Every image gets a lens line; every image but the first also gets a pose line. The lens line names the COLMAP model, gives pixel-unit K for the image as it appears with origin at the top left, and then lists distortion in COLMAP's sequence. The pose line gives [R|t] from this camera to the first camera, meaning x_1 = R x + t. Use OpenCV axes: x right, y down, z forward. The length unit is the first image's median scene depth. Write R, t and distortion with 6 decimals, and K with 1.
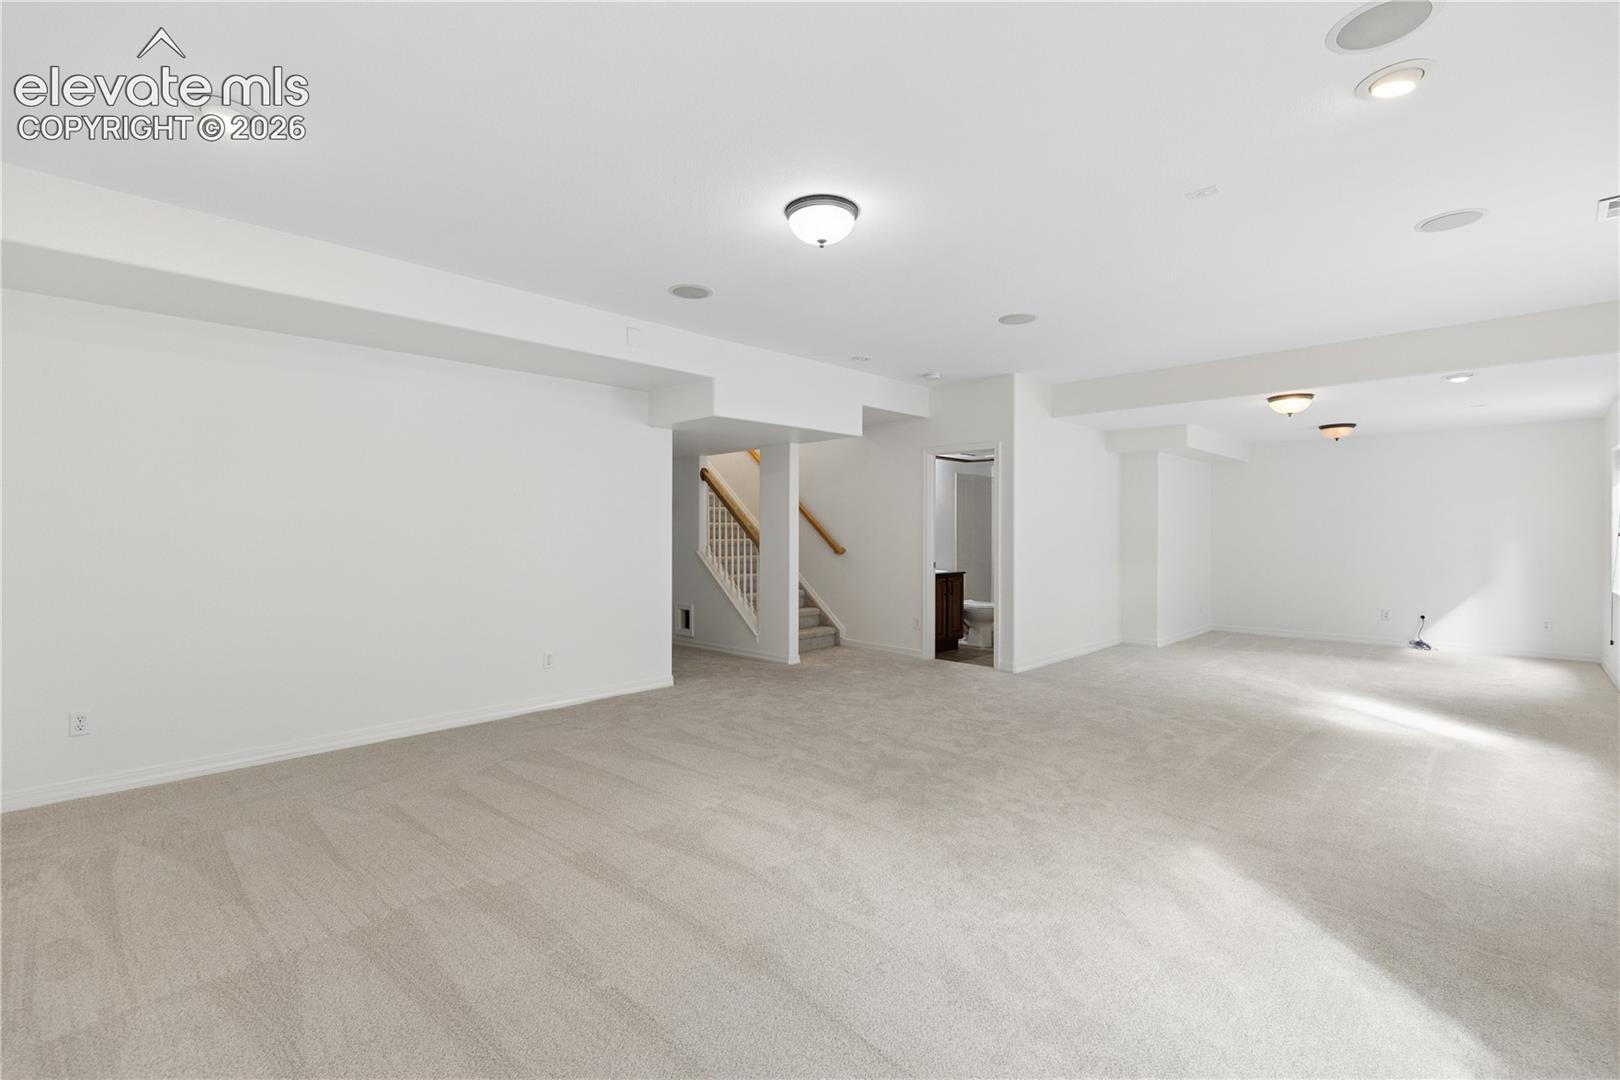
lens RADIAL K [[719.9, 0, 810.0], [0, 719.9, 540.0], [0, 0, 1]] dist [0.009001, 0.005833]
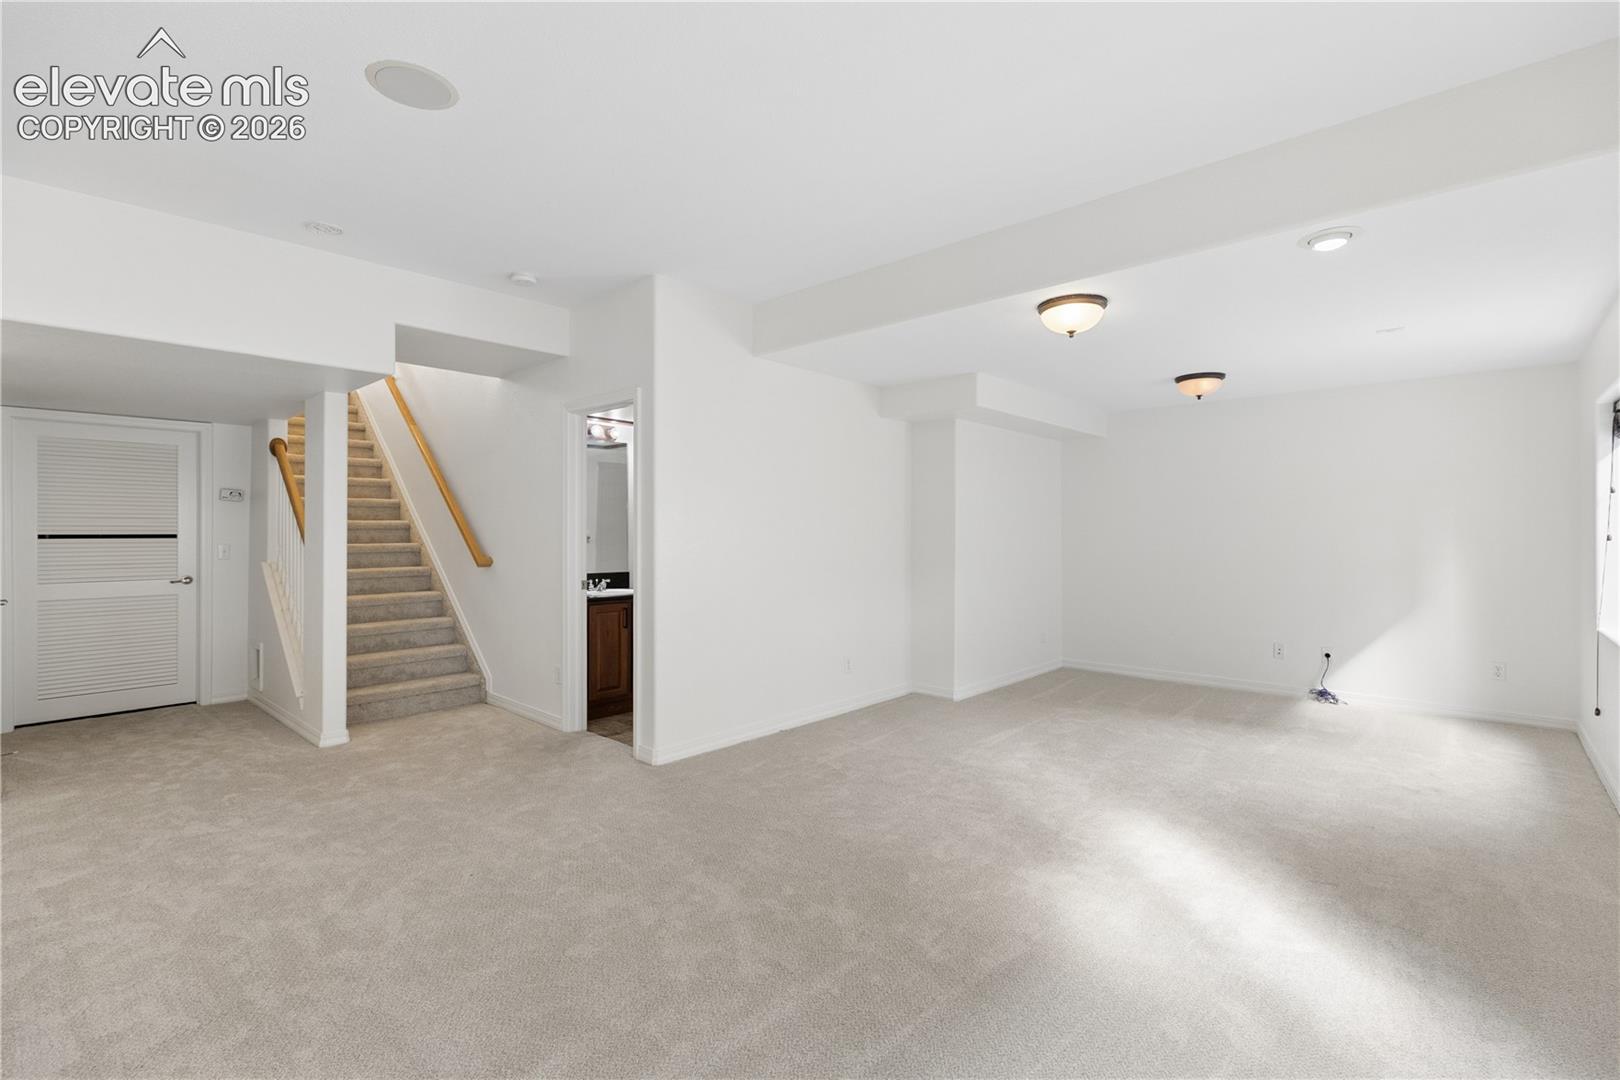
lens RADIAL K [[719.9, 0, 810.0], [0, 719.9, 540.0], [0, 0, 1]] dist [0.009001, 0.005833]
pose [[0.999671, -0.000761, 0.025635, 0.346761], [0.000810, 0.999998, -0.001895, -0.004141], [-0.025633, 0.001915, 0.999670, 0.334631]]
